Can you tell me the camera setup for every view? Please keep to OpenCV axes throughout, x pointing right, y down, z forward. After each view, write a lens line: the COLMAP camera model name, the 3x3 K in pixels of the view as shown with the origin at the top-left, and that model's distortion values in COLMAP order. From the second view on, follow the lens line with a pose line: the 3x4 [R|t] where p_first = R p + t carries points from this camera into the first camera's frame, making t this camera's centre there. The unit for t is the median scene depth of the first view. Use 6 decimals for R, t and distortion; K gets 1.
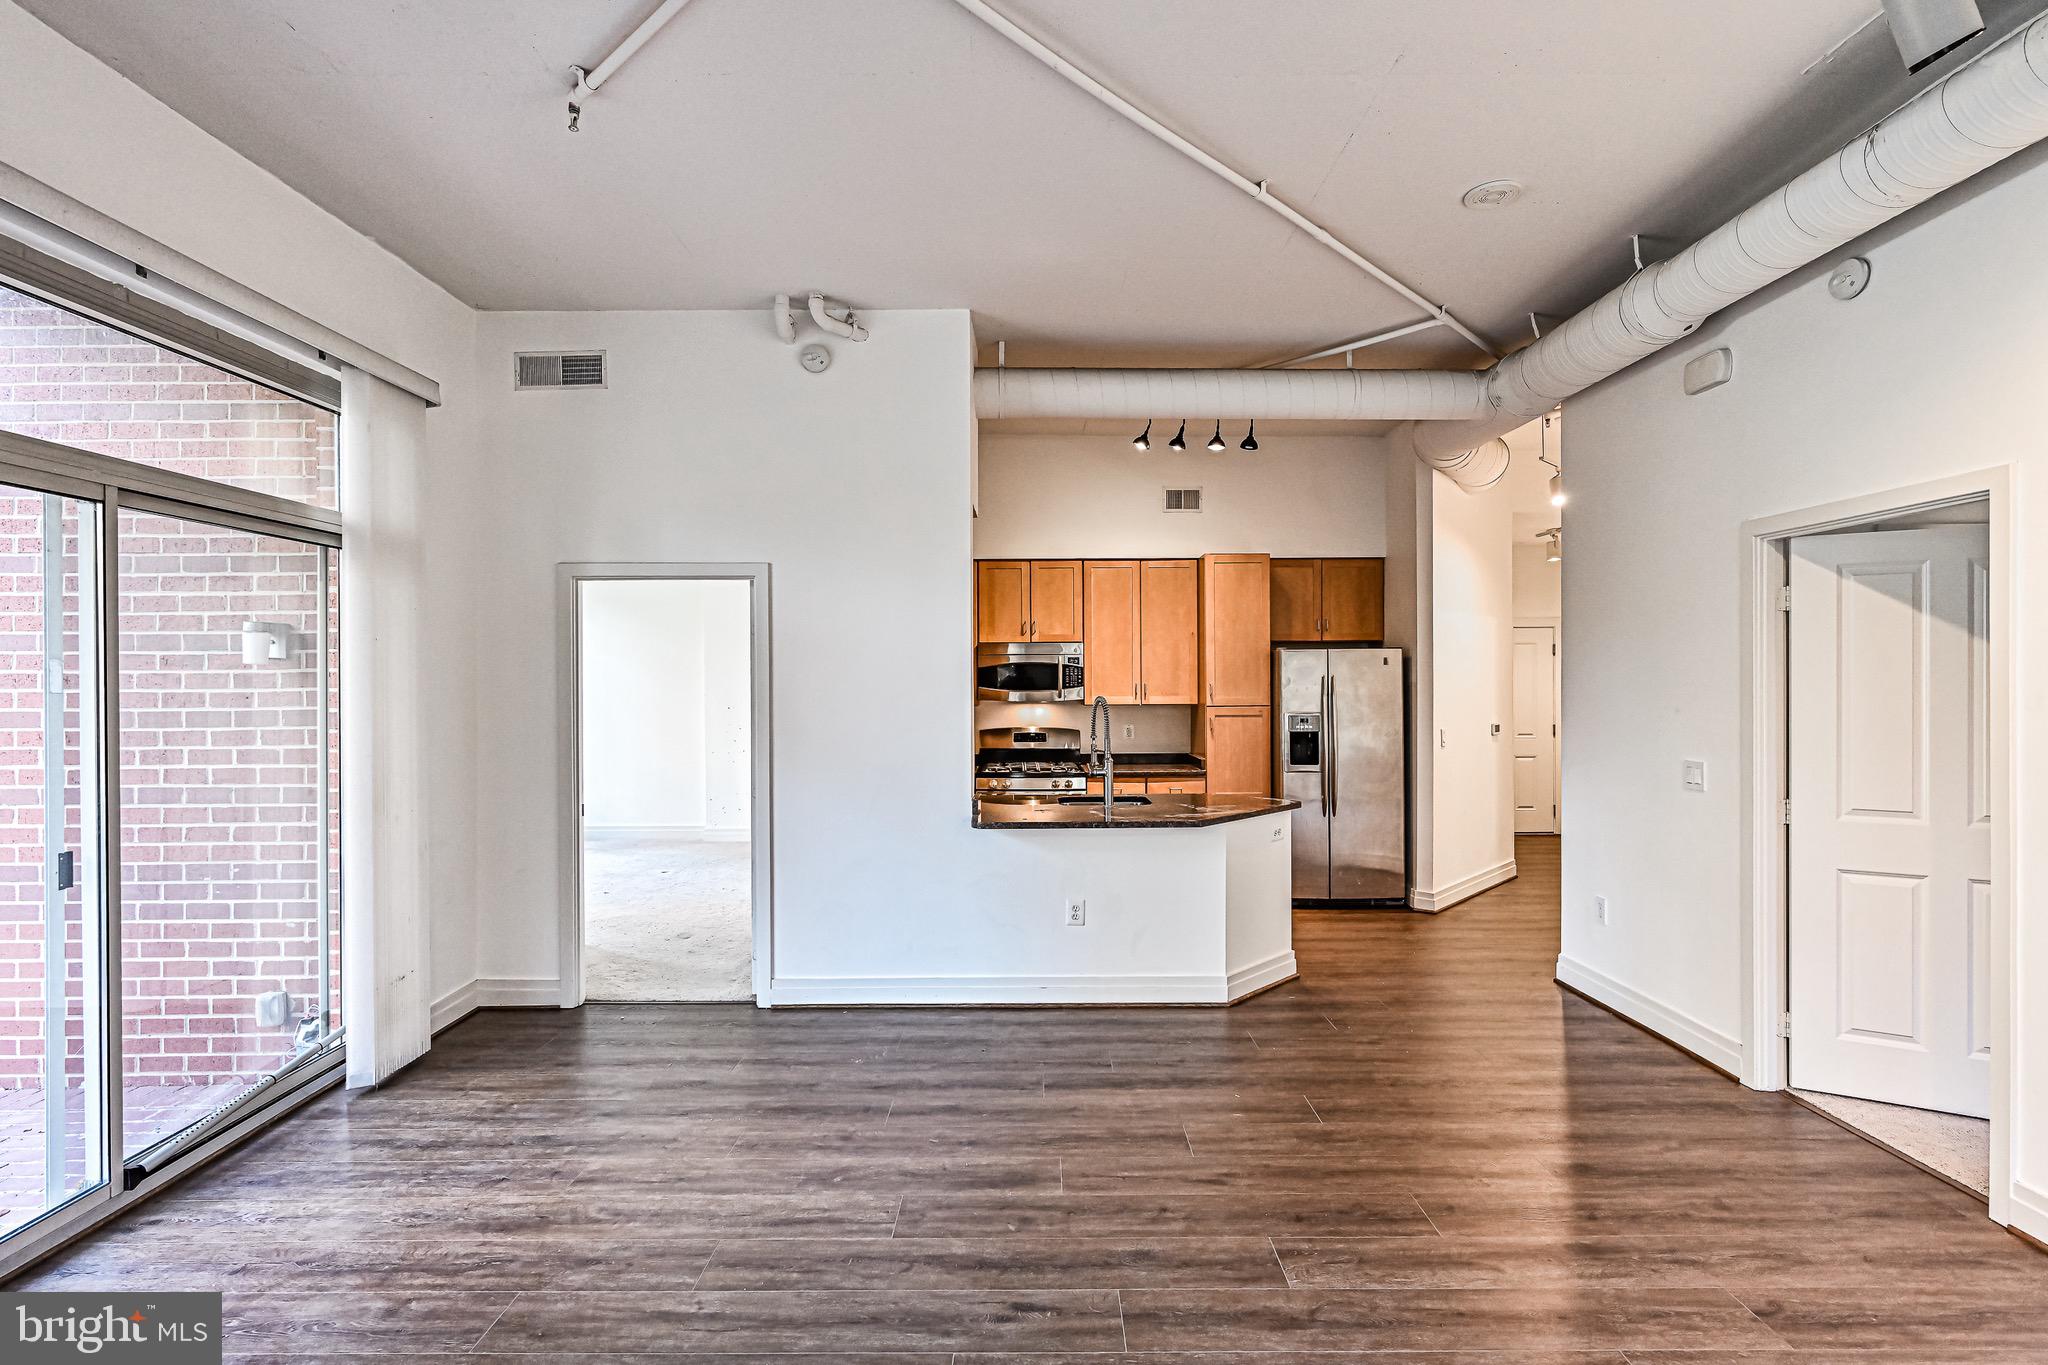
lens RADIAL K [[966.2, 0, 1024.0], [0, 966.2, 682.5], [0, 0, 1]] dist [-0.000014, -0.000065]
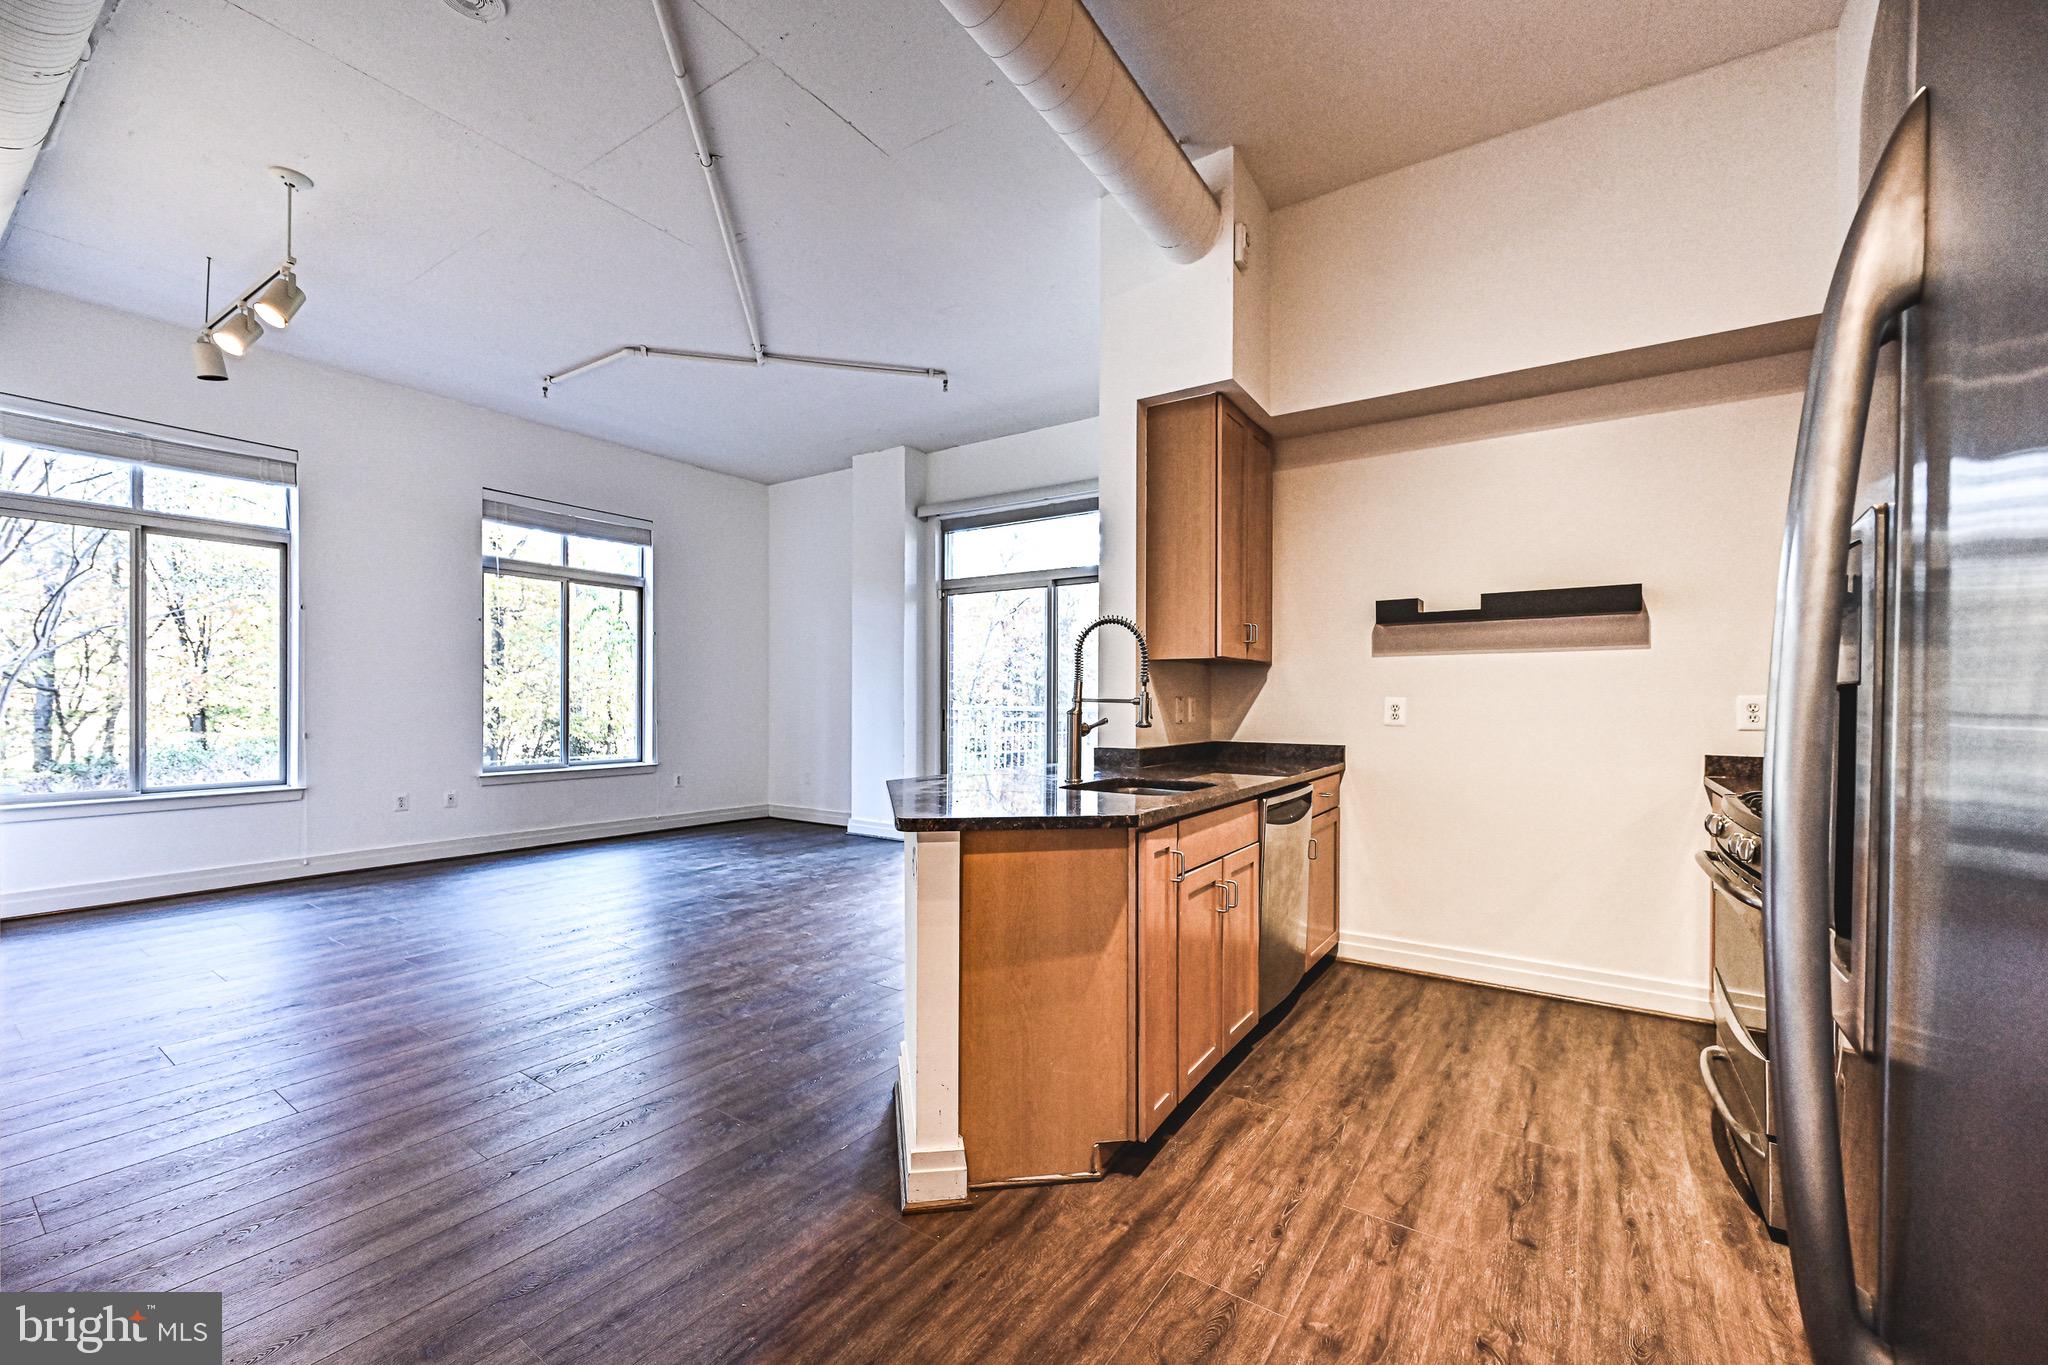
lens RADIAL K [[834.7, 0, 1021.6], [0, 834.7, 703.1], [0, 0, 1]] dist [-0.000537, -0.000008]
pose [[-0.557901, 0.012695, -0.829810, 0.636935], [-0.005069, 0.999812, 0.018704, 0.060612], [0.829892, 0.014641, -0.557732, 1.386482]]
